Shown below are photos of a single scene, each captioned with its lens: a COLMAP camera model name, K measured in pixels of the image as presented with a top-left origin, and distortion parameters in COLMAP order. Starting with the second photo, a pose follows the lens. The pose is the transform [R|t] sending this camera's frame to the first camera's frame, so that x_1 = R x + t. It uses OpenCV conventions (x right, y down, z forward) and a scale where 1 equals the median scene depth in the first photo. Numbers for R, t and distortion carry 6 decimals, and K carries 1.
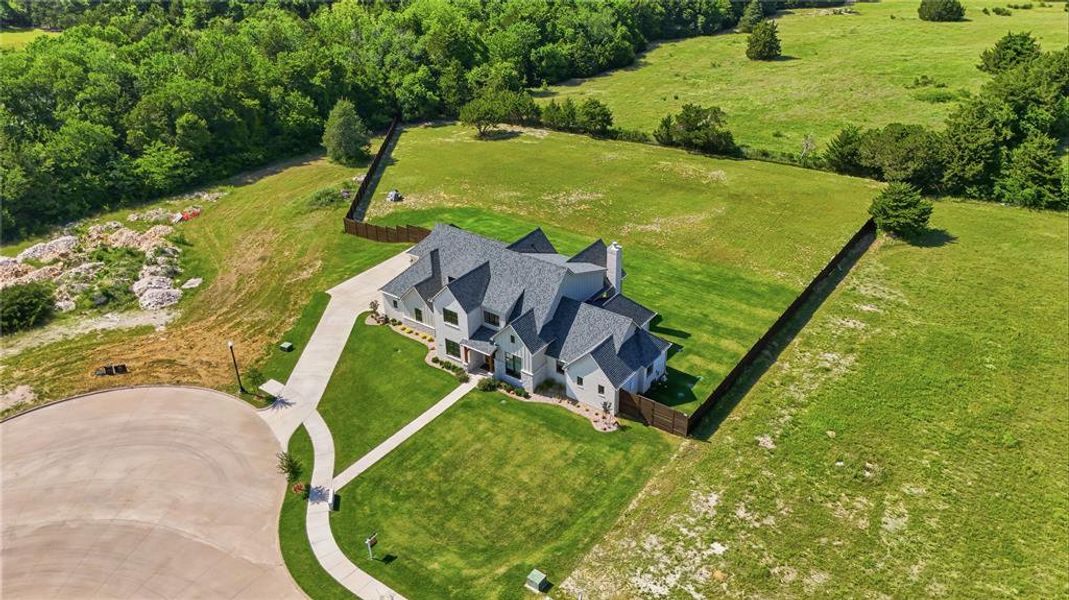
lens RADIAL K [[794.6, 0, 534.5], [0, 794.6, 300.0], [0, 0, 1]] dist [0.082064, -0.096461]
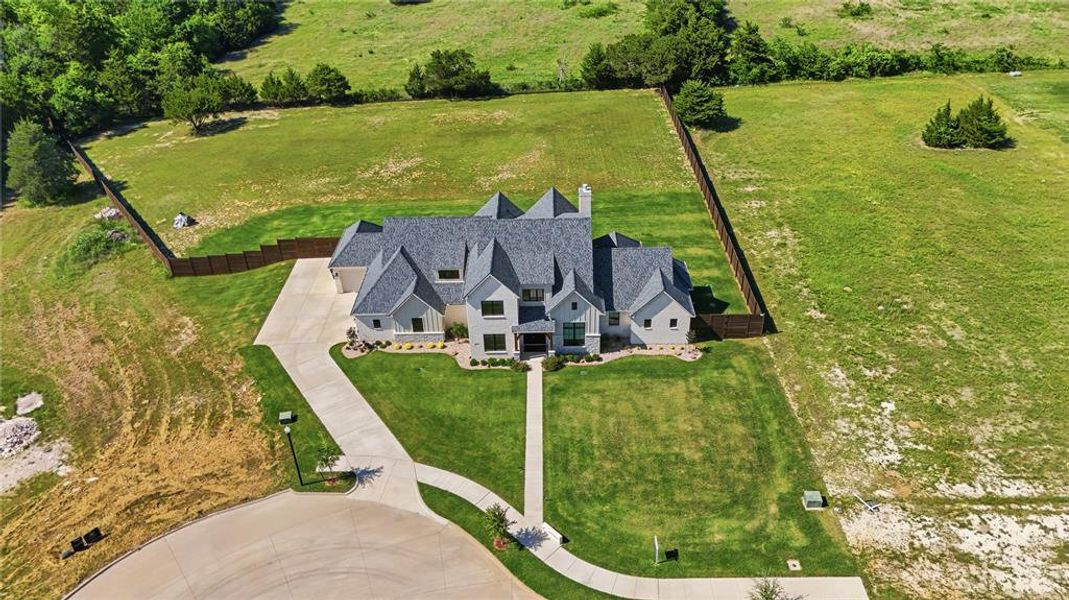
lens RADIAL K [[794.6, 0, 534.5], [0, 794.6, 300.0], [0, 0, 1]] dist [0.082064, -0.096461]
pose [[0.813332, -0.318887, 0.486622, -0.489256], [0.294868, 0.946964, 0.127715, -0.085409], [-0.501541, 0.039614, 0.864226, 0.204937]]
